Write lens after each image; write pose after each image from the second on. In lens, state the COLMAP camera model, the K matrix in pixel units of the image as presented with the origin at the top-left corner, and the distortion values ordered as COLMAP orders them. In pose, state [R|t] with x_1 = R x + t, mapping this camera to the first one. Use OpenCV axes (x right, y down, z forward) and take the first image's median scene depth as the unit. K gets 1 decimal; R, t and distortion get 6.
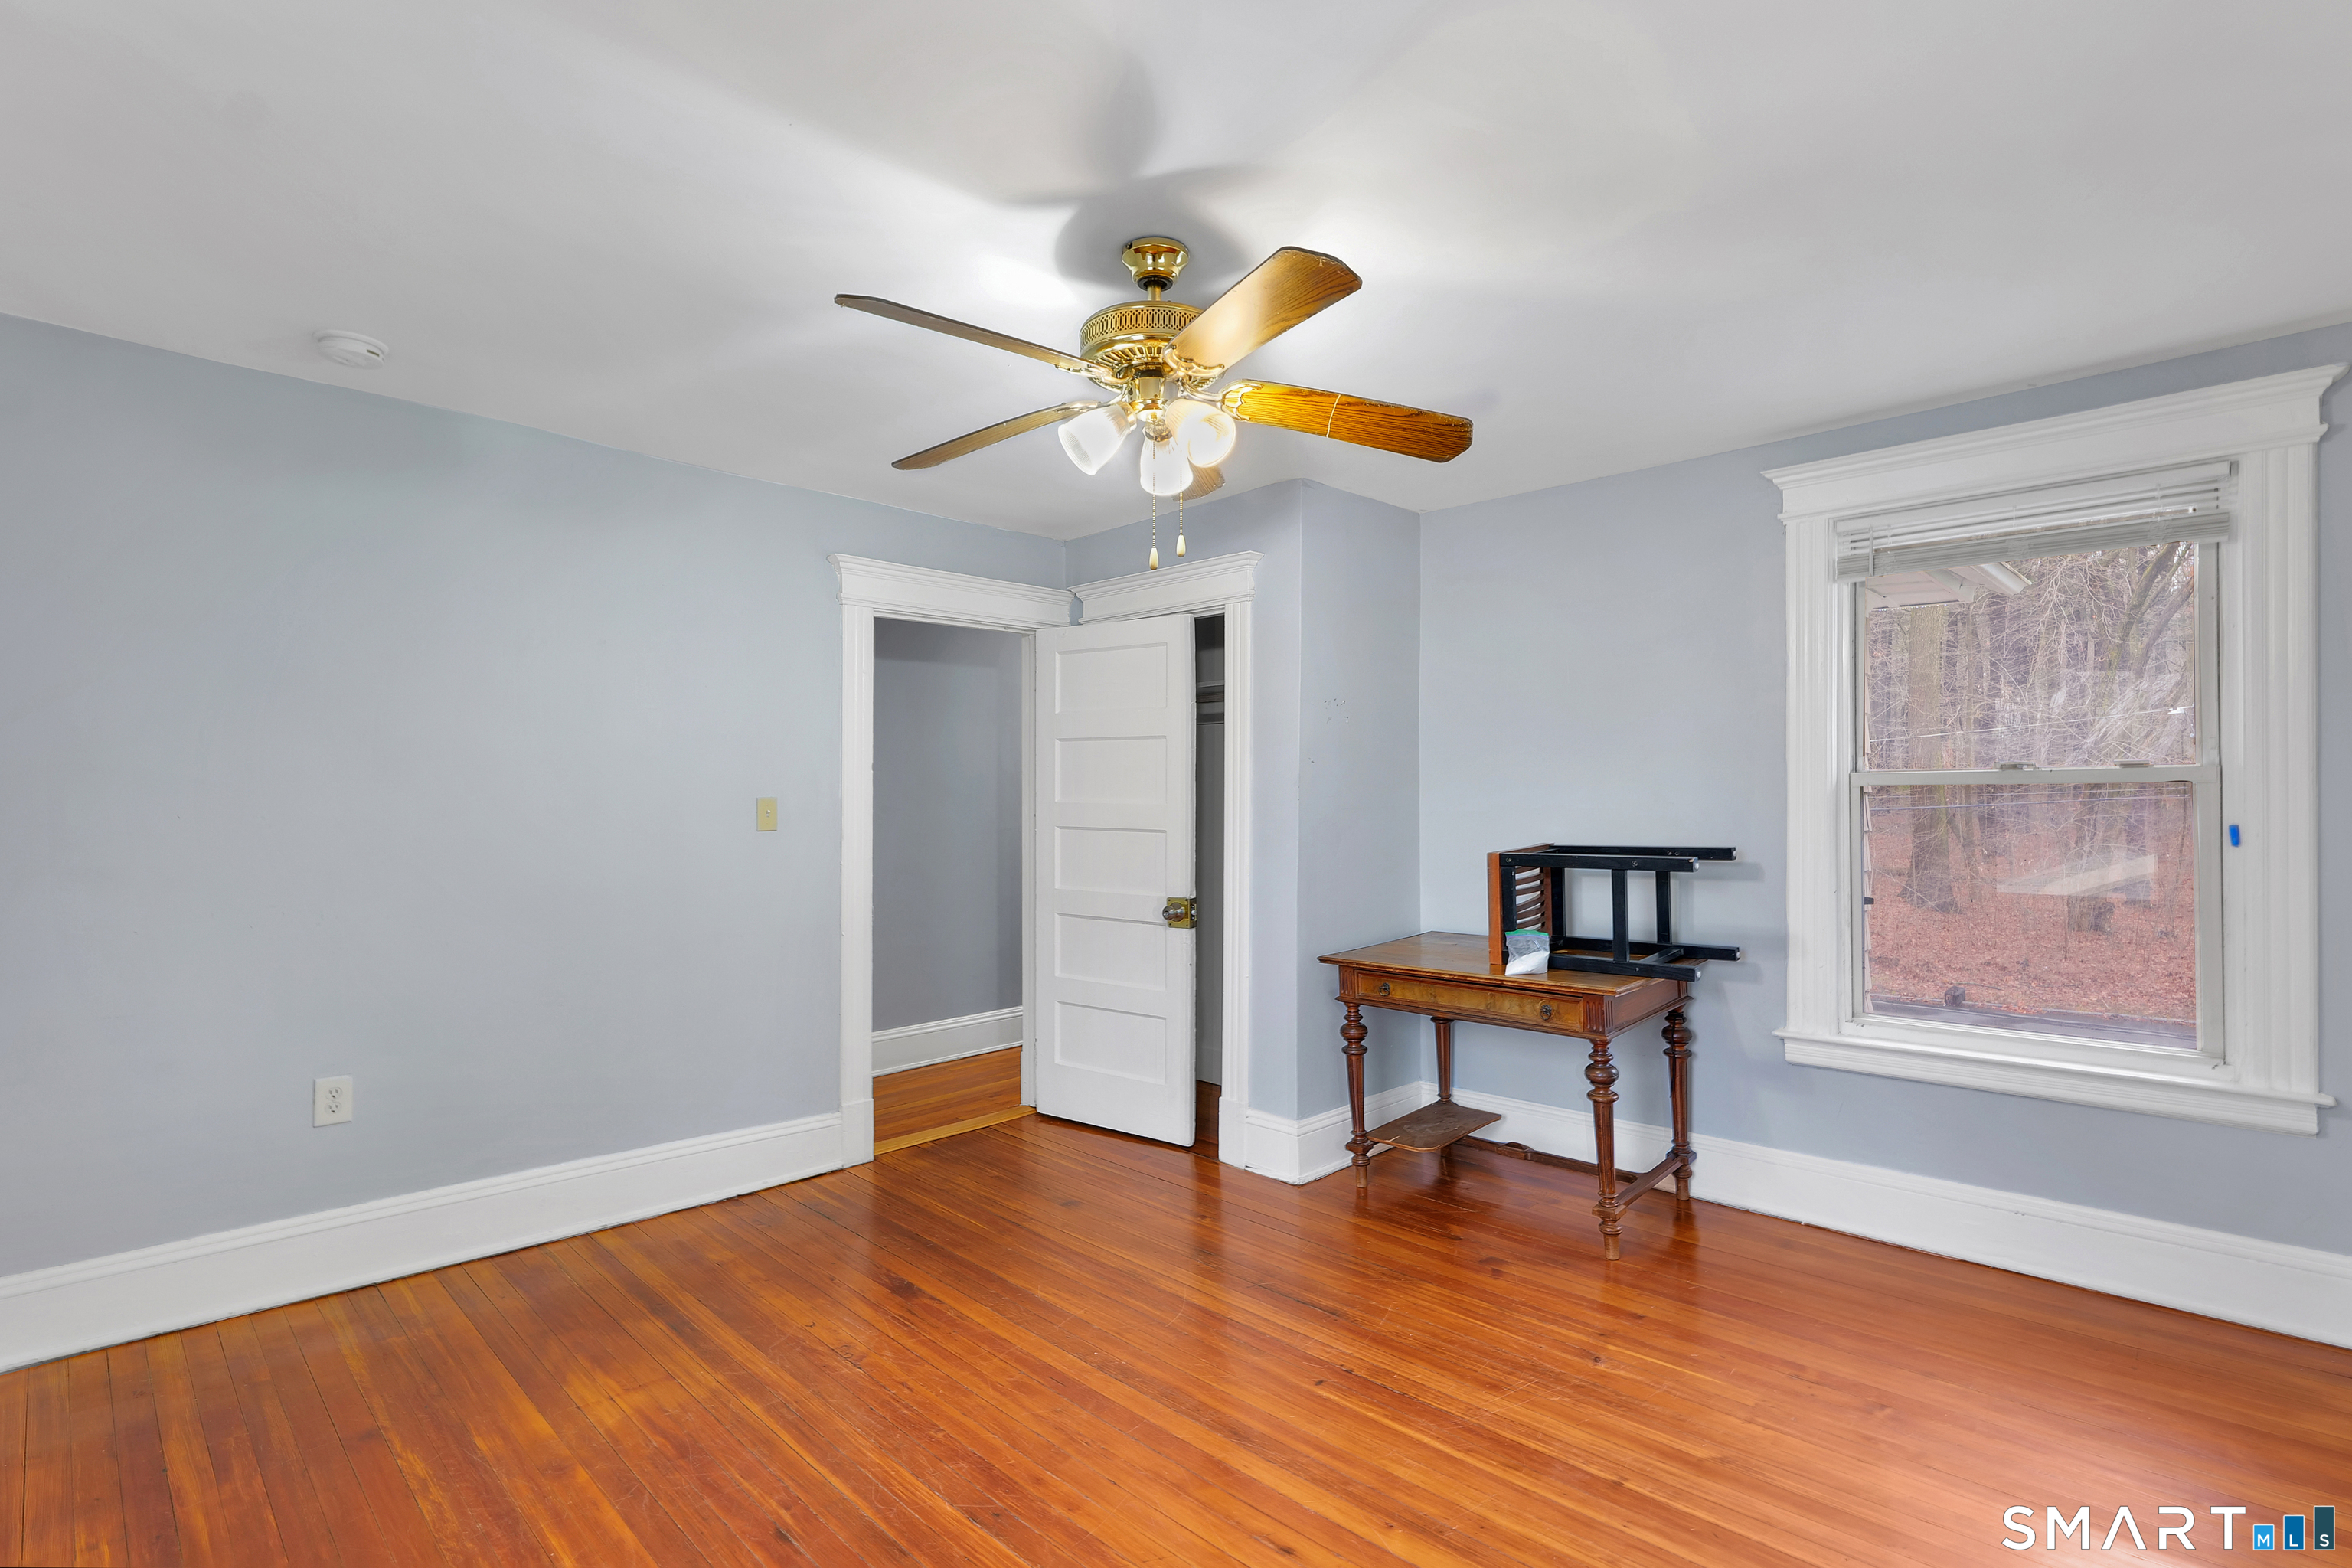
lens RADIAL K [[1121.3, 0, 1191.7], [0, 1121.3, 775.0], [0, 0, 1]] dist [-0.003543, -0.000671]
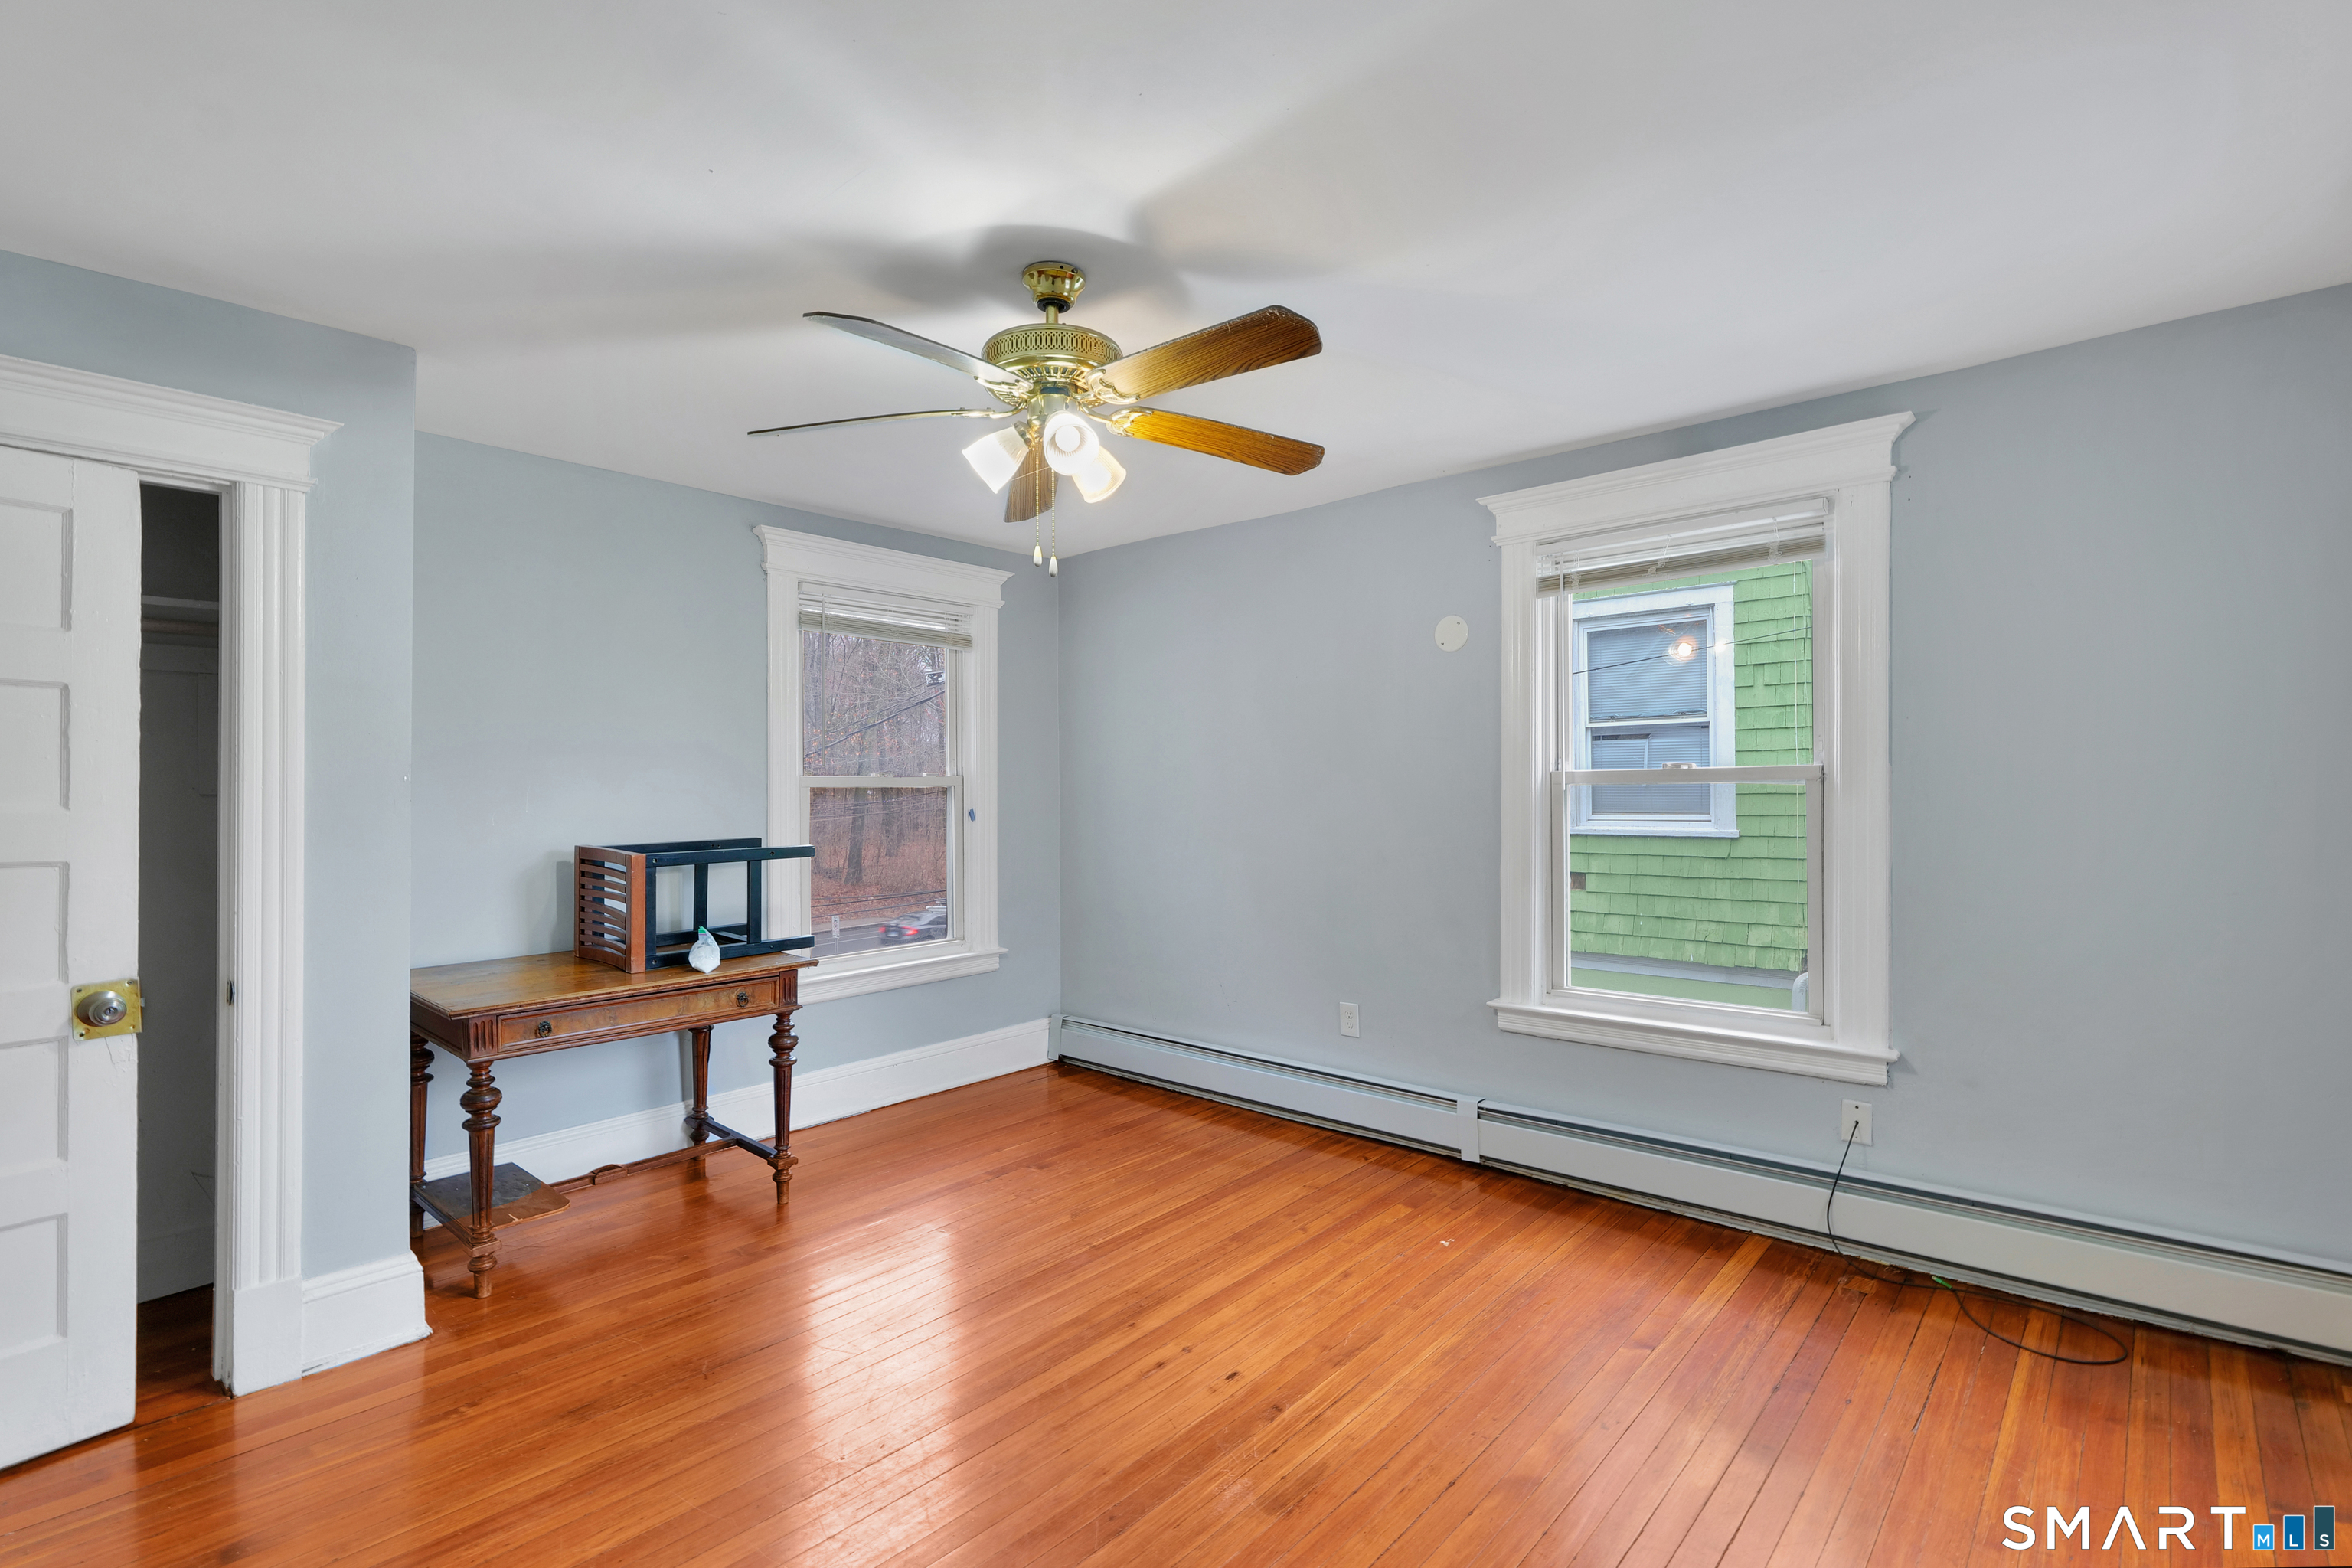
lens RADIAL K [[1096.9, 0, 1174.4], [0, 1096.9, 791.7], [0, 0, 1]] dist [0.008073, -0.001908]
pose [[-0.033676, -0.001297, 0.999432, -0.726316], [-0.009738, 0.999952, 0.000970, 0.009908], [-0.999385, -0.009700, -0.033687, 0.621055]]
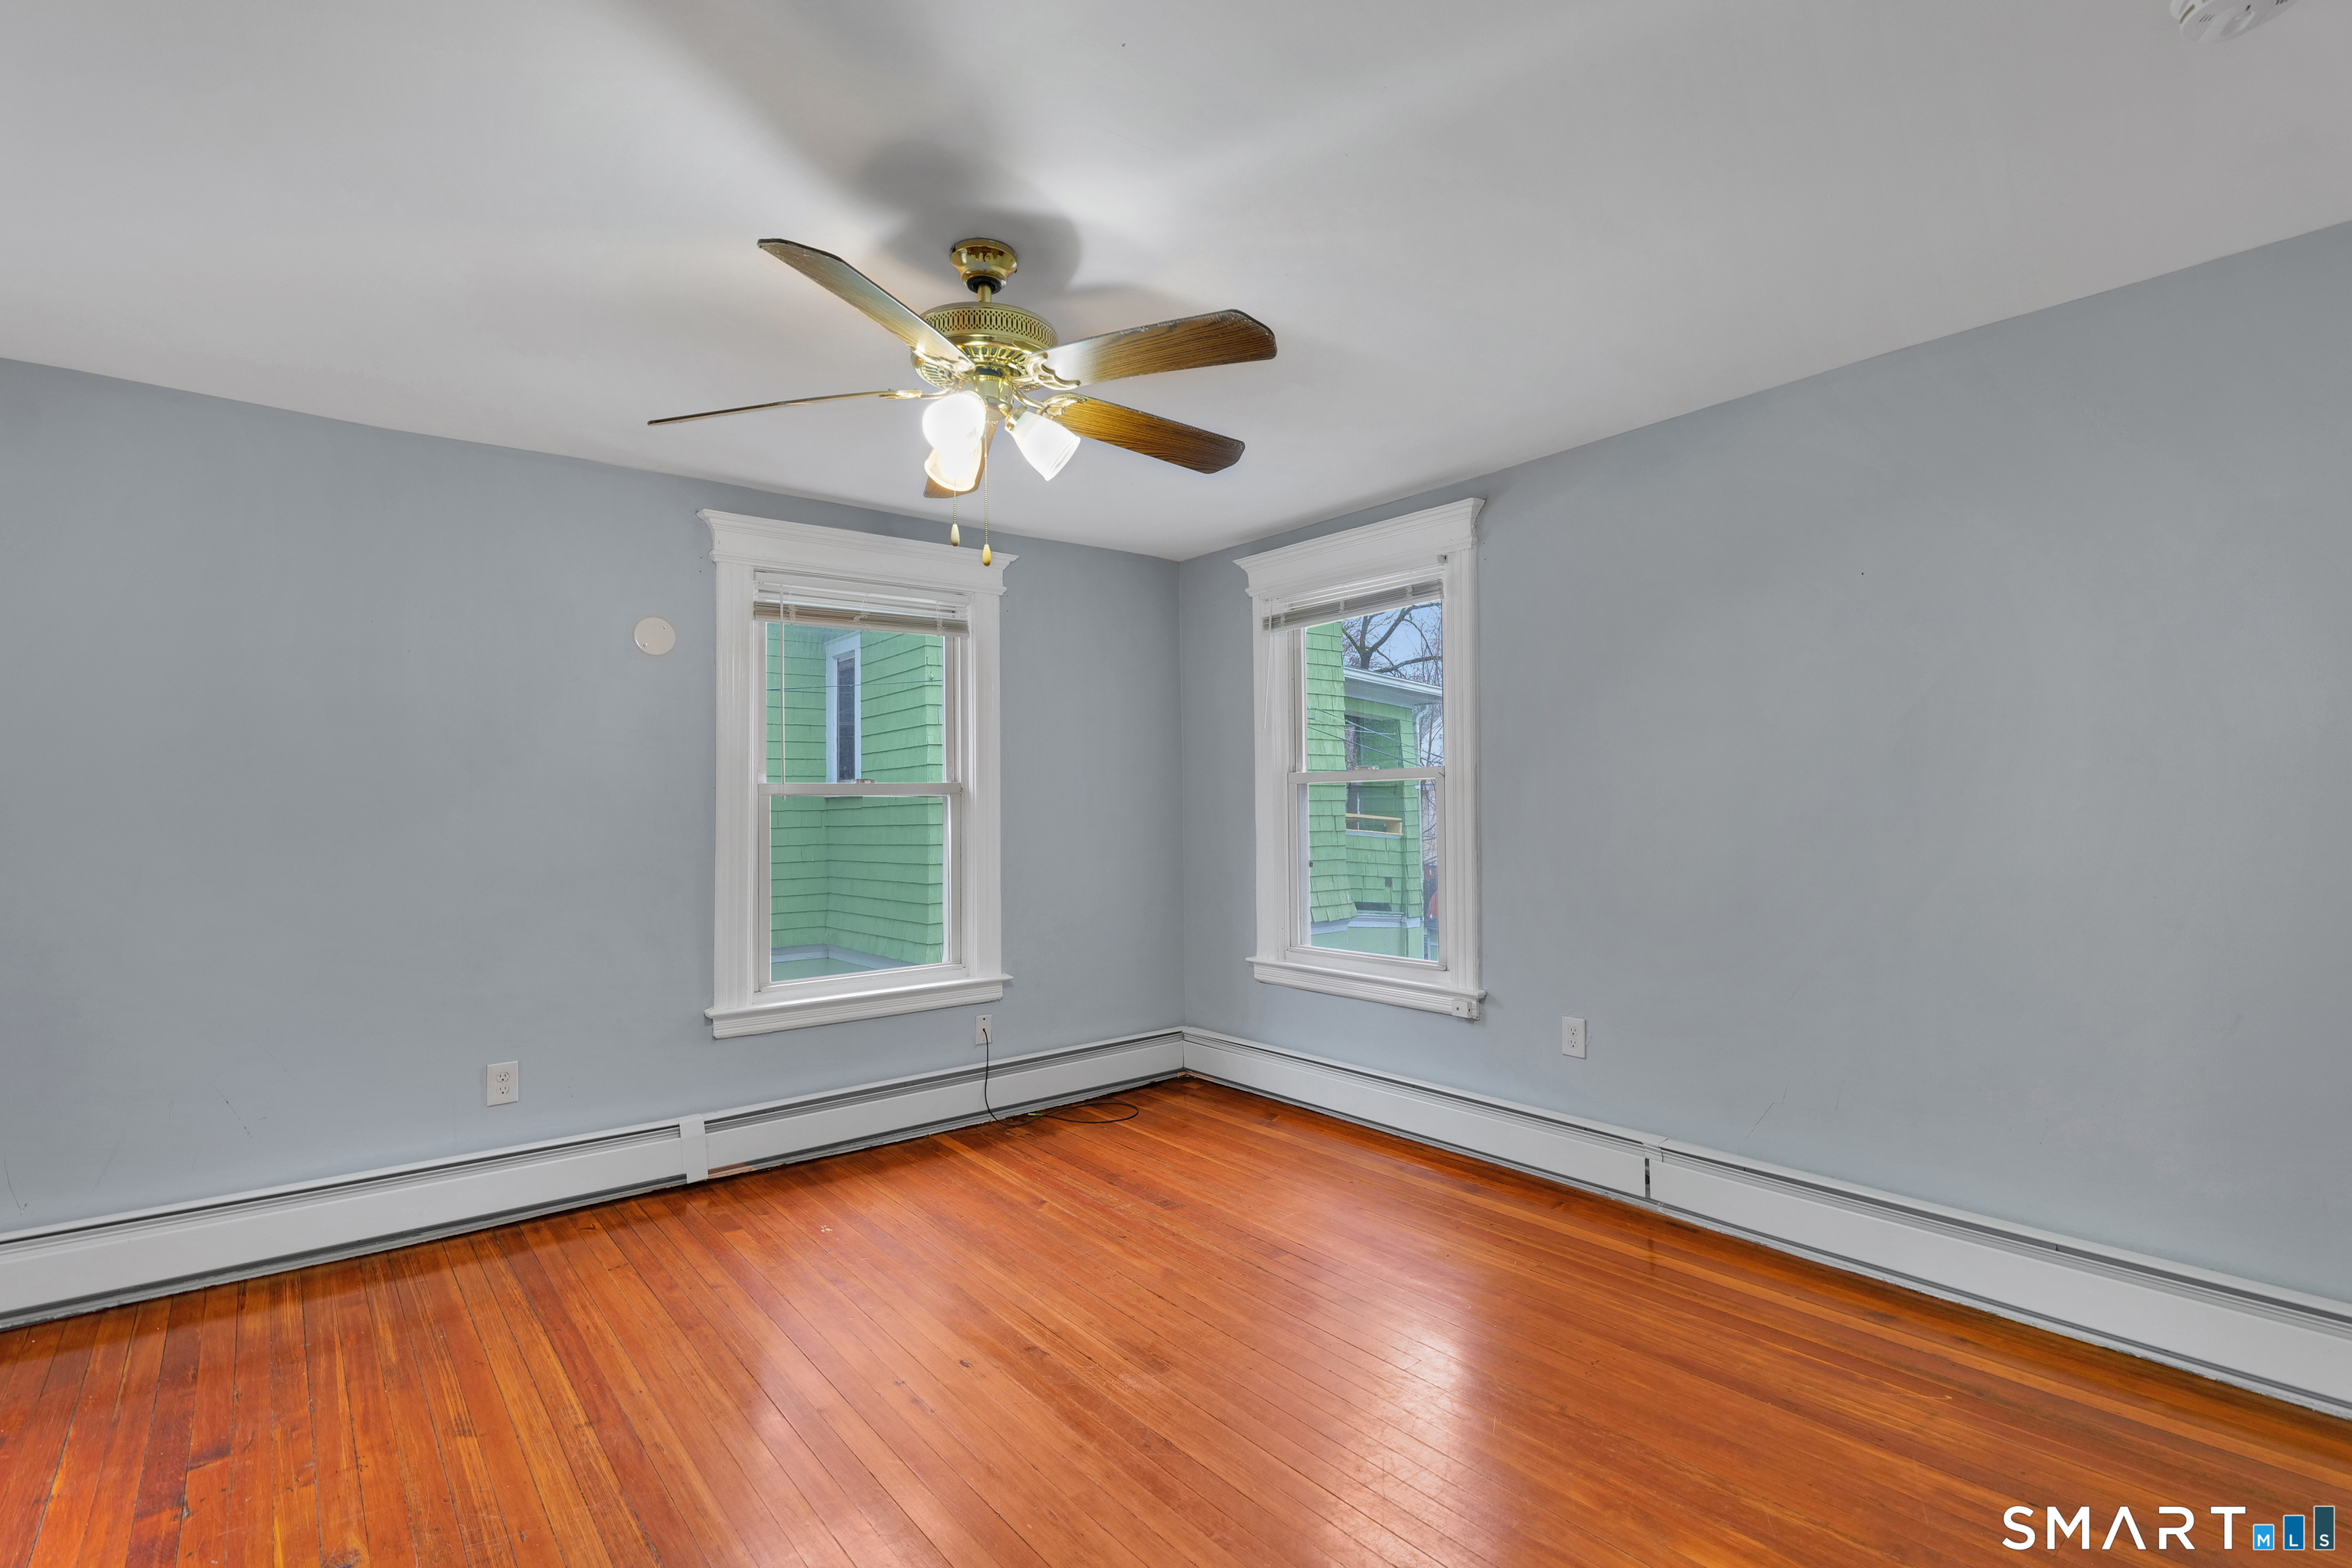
lens RADIAL K [[1096.9, 0, 1168.0], [0, 1096.9, 788.1], [0, 0, 1]] dist [0.008073, -0.001908]
pose [[-0.990436, 0.006674, 0.137809, -0.221808], [0.003848, 0.999777, -0.020760, 0.017133], [-0.137917, -0.020031, -0.990241, 1.326868]]
